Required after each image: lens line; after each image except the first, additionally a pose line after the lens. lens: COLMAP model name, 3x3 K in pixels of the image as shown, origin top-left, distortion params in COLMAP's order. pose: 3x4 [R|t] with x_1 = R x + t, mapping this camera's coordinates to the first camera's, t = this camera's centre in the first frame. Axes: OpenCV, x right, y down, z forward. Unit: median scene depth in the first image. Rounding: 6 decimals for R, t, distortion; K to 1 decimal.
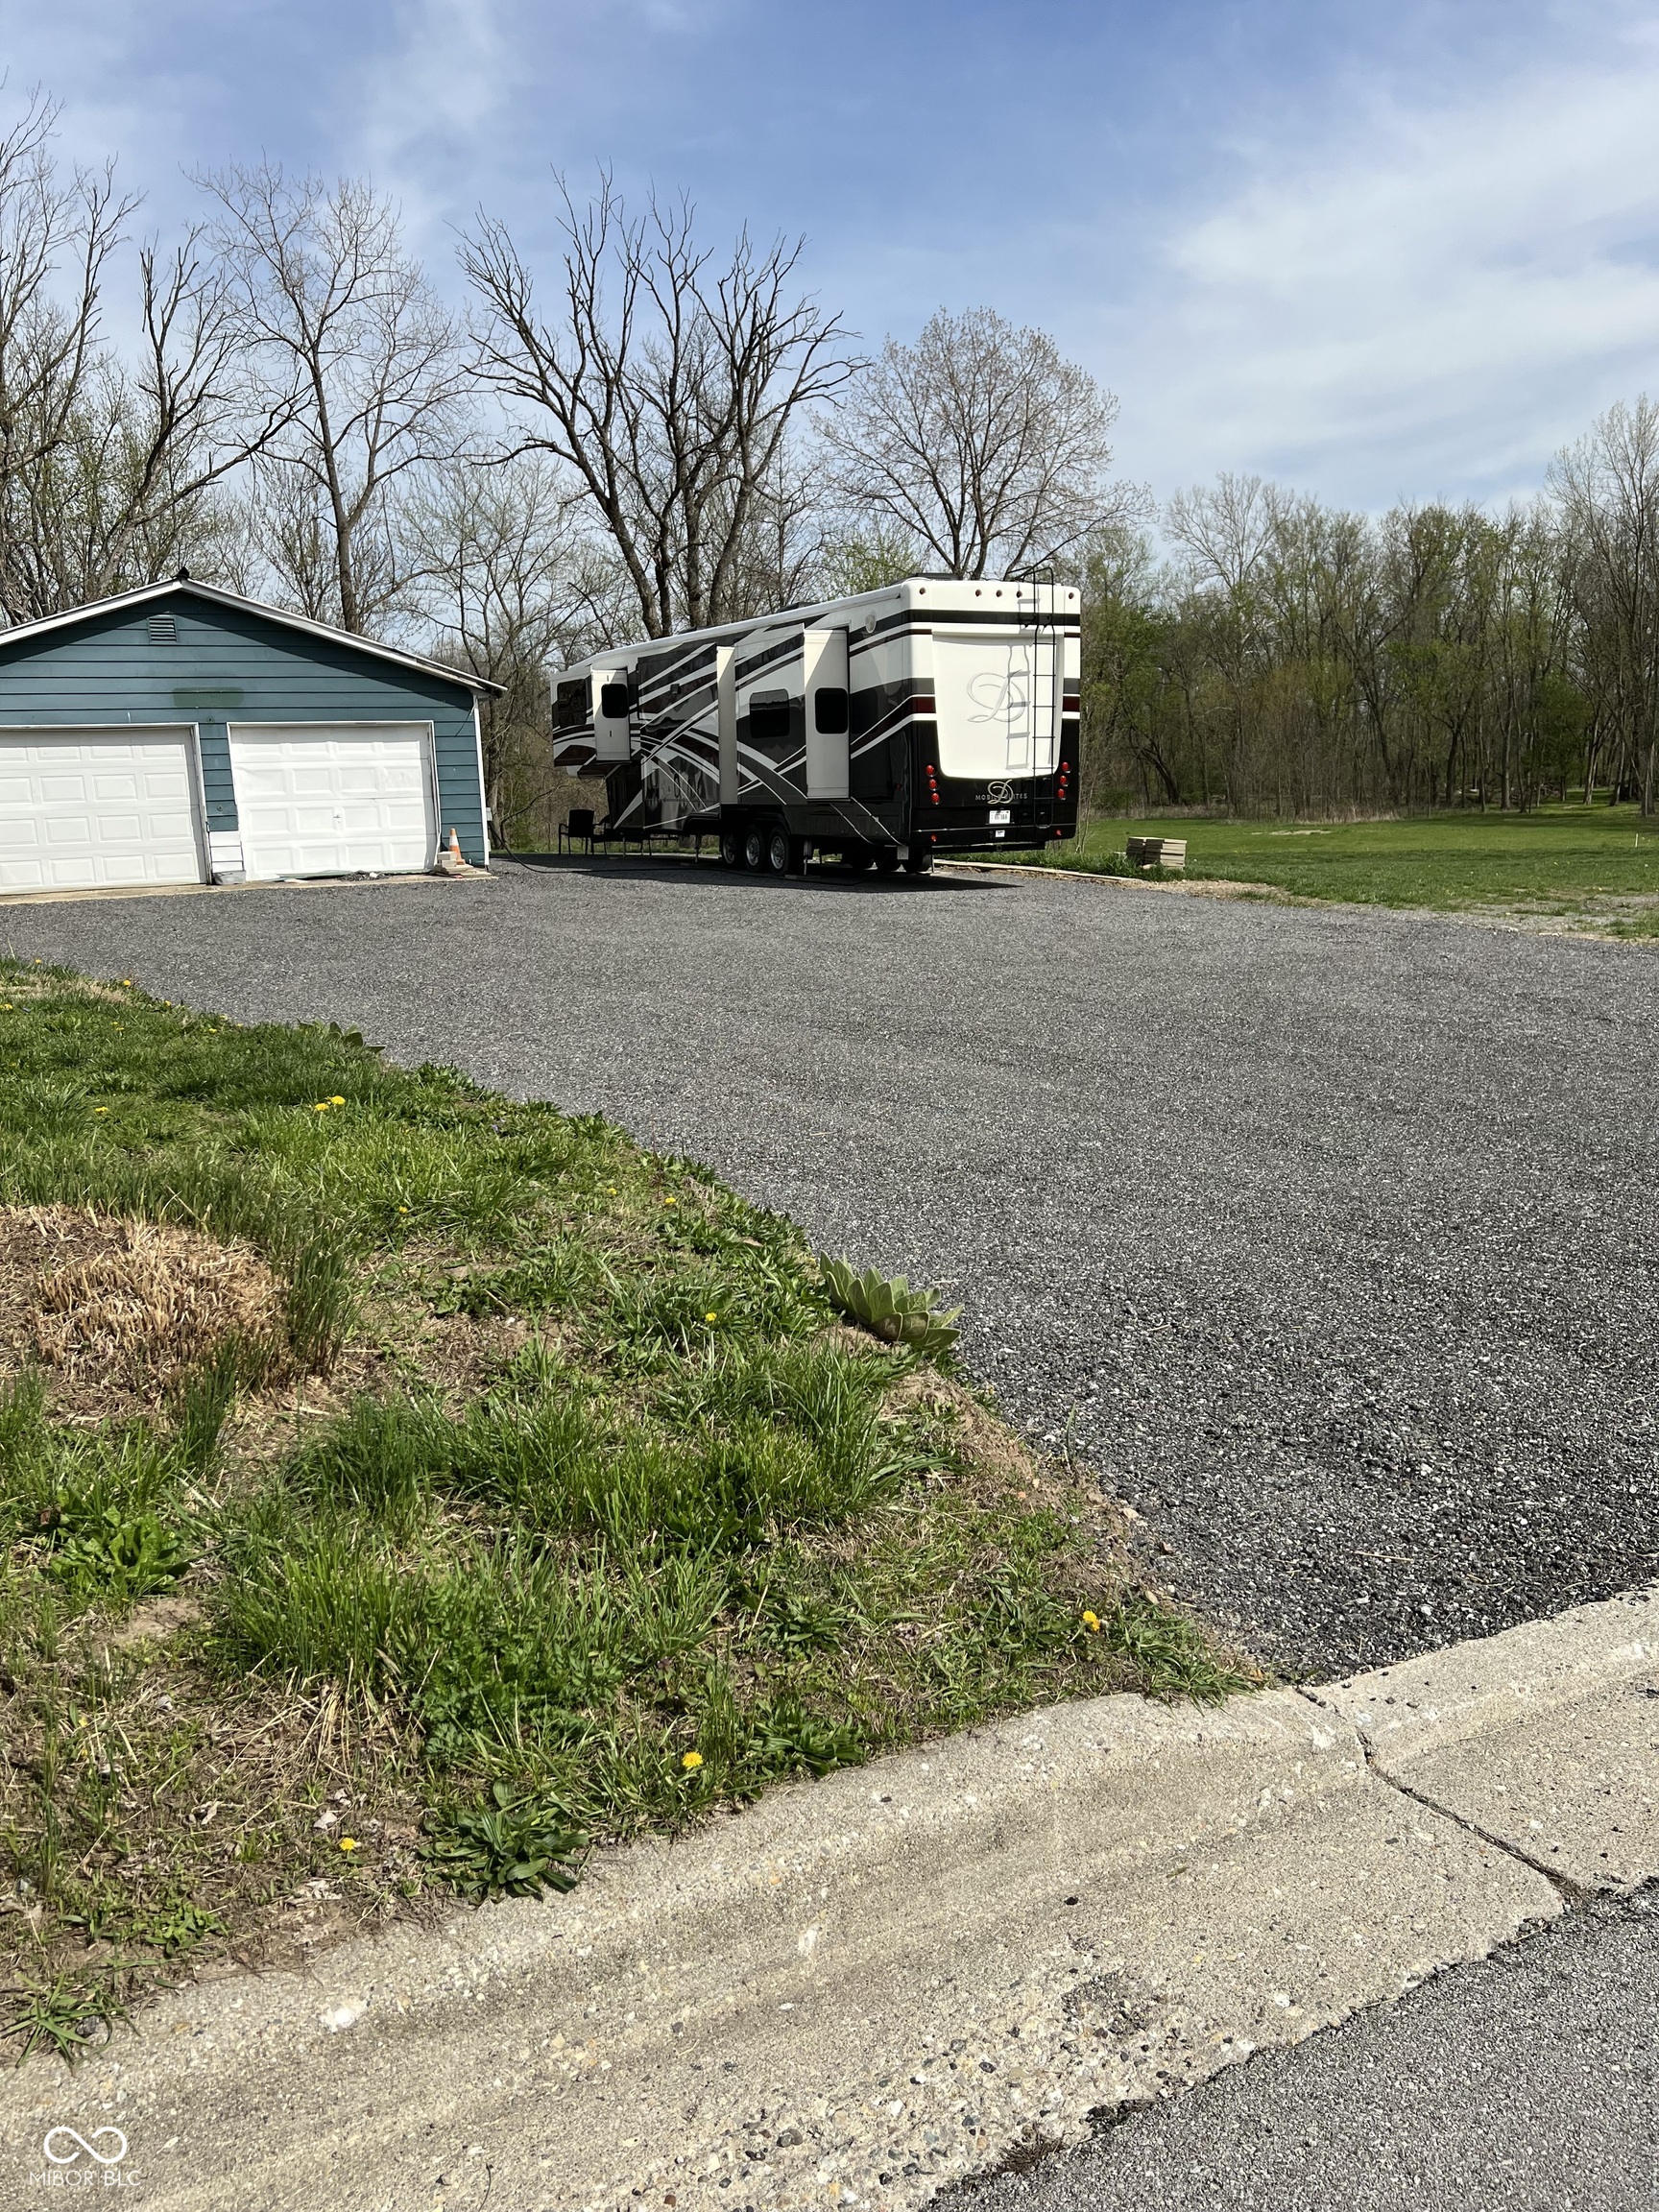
lens RADIAL K [[1679.3, 0, 829.5], [0, 1679.3, 1106.0], [0, 0, 1]] dist [0.004367, -0.000854]
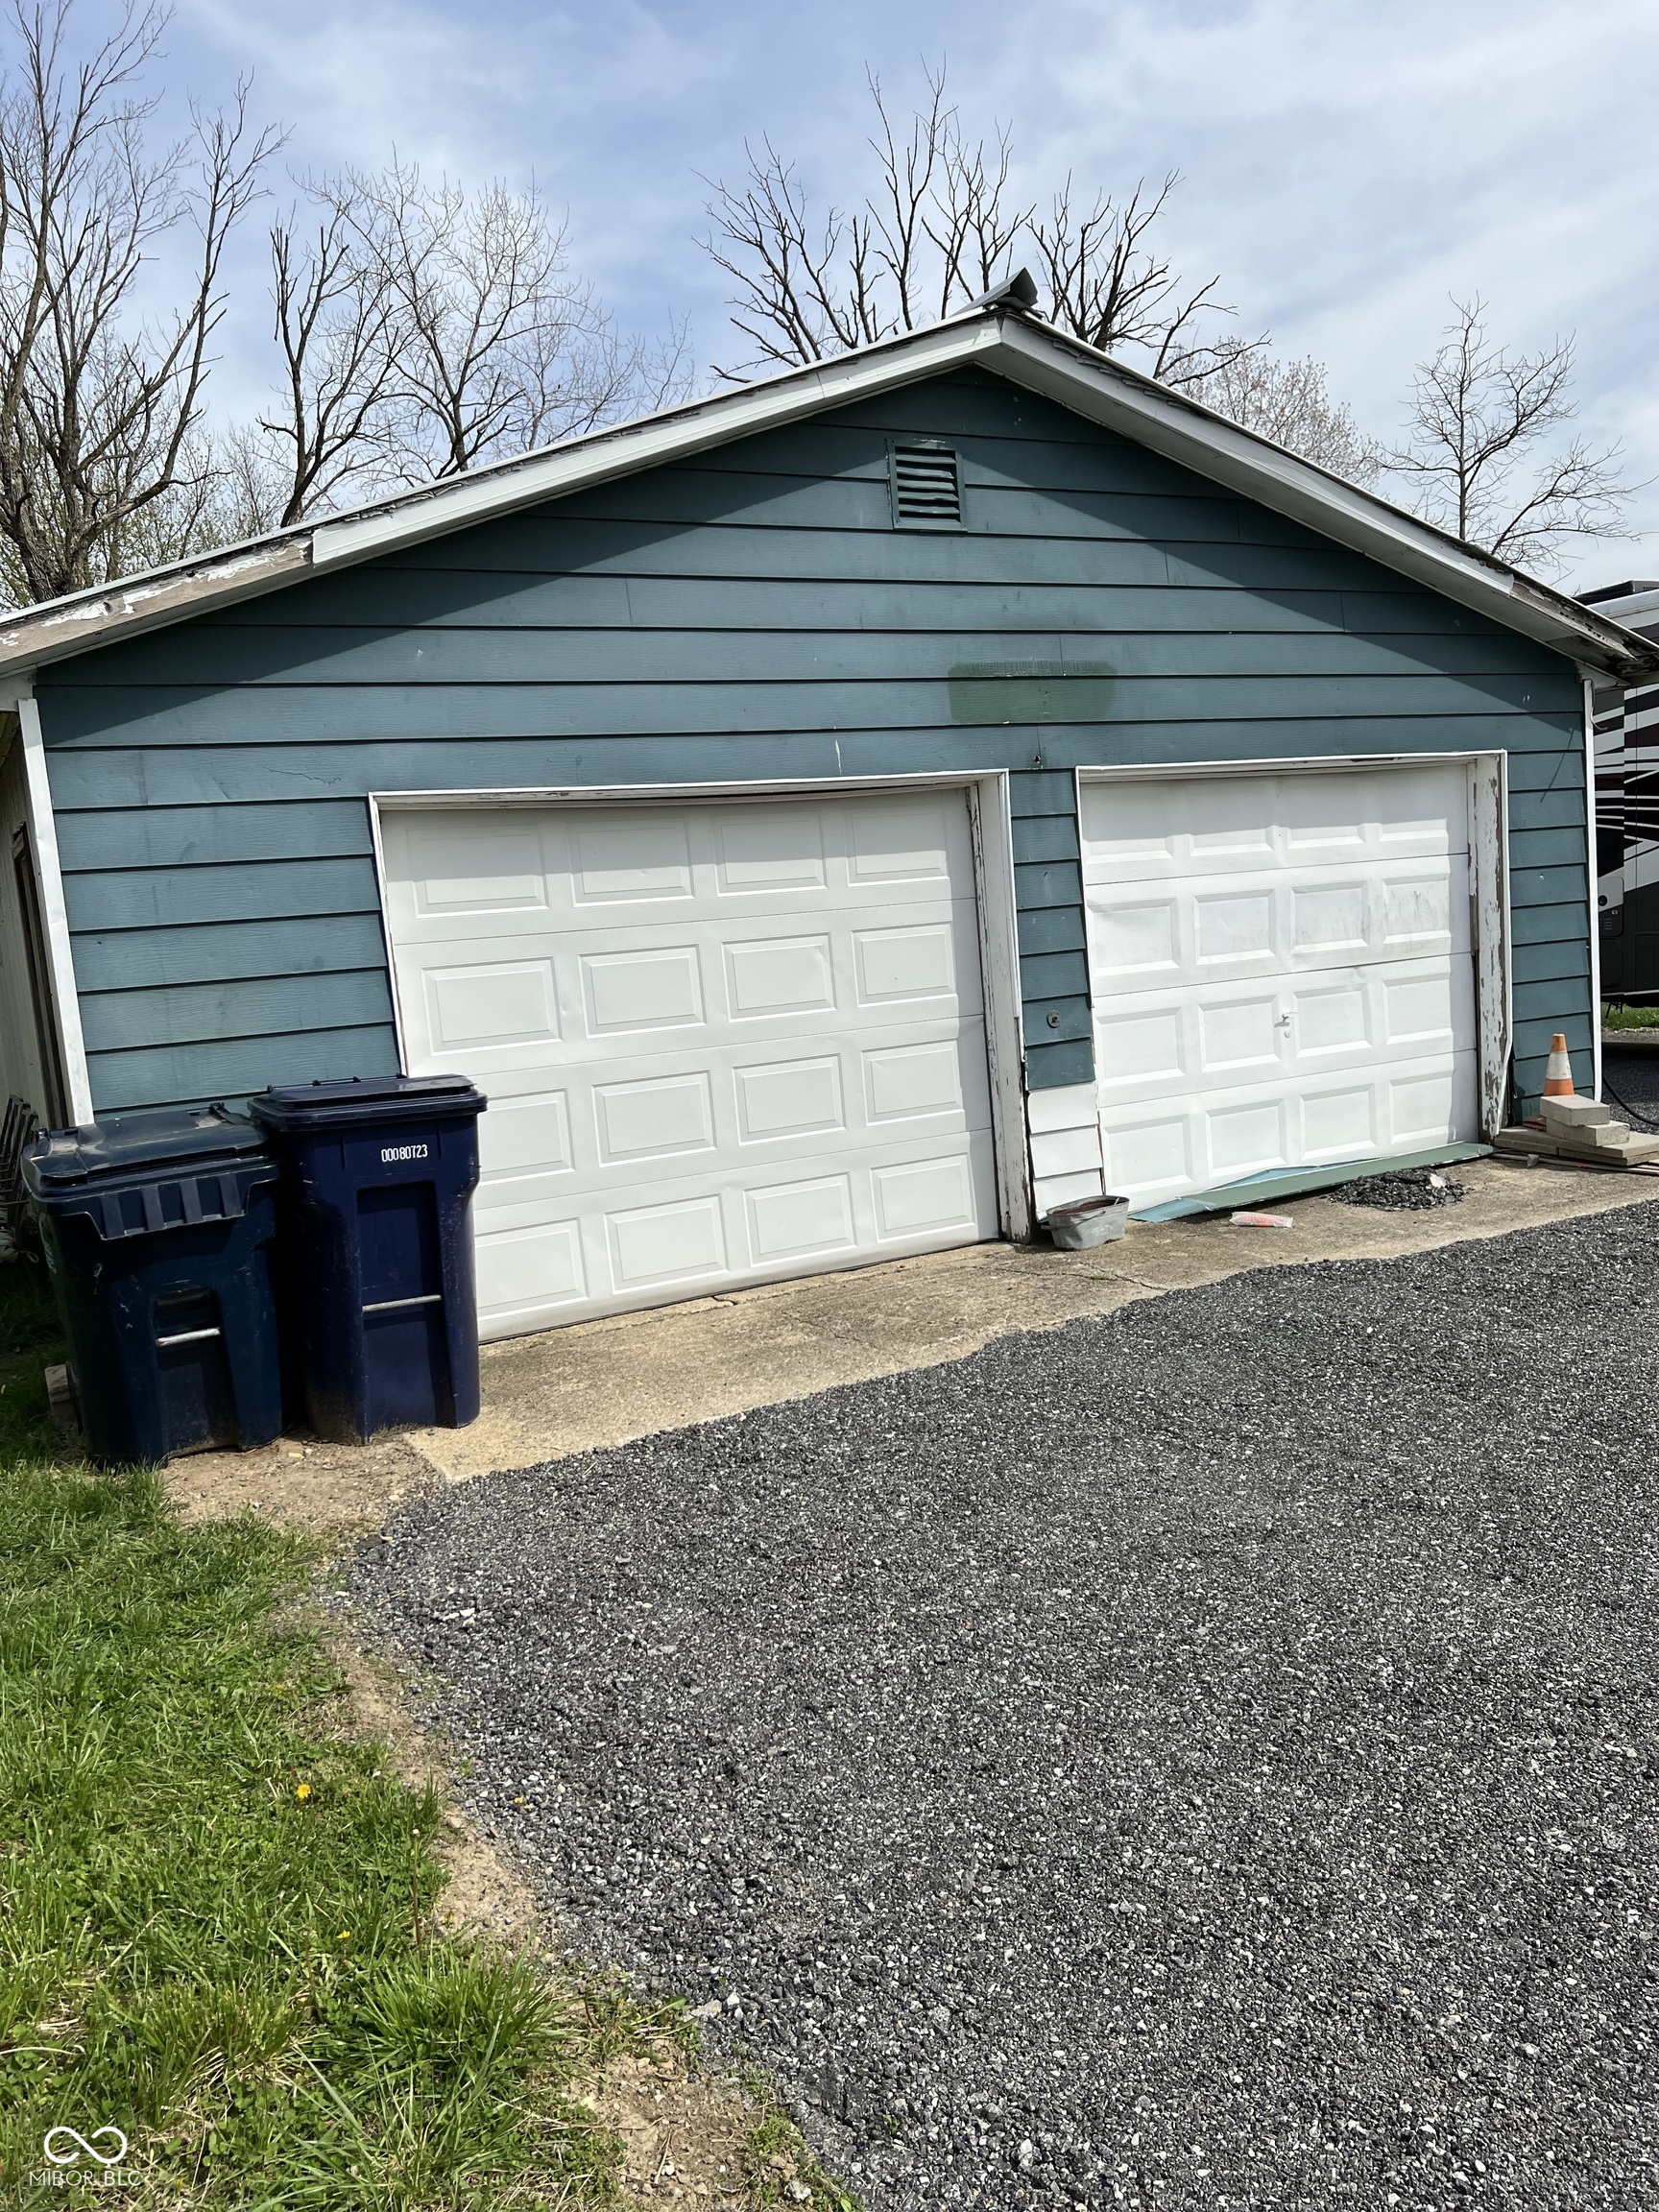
lens RADIAL K [[1679.3, 0, 829.5], [0, 1679.3, 1106.0], [0, 0, 1]] dist [0.004367, -0.000854]
pose [[0.998550, -0.053680, 0.003963, -0.407690], [0.053823, 0.995029, -0.083788, -0.133479], [0.000555, 0.083880, 0.996476, 0.662781]]
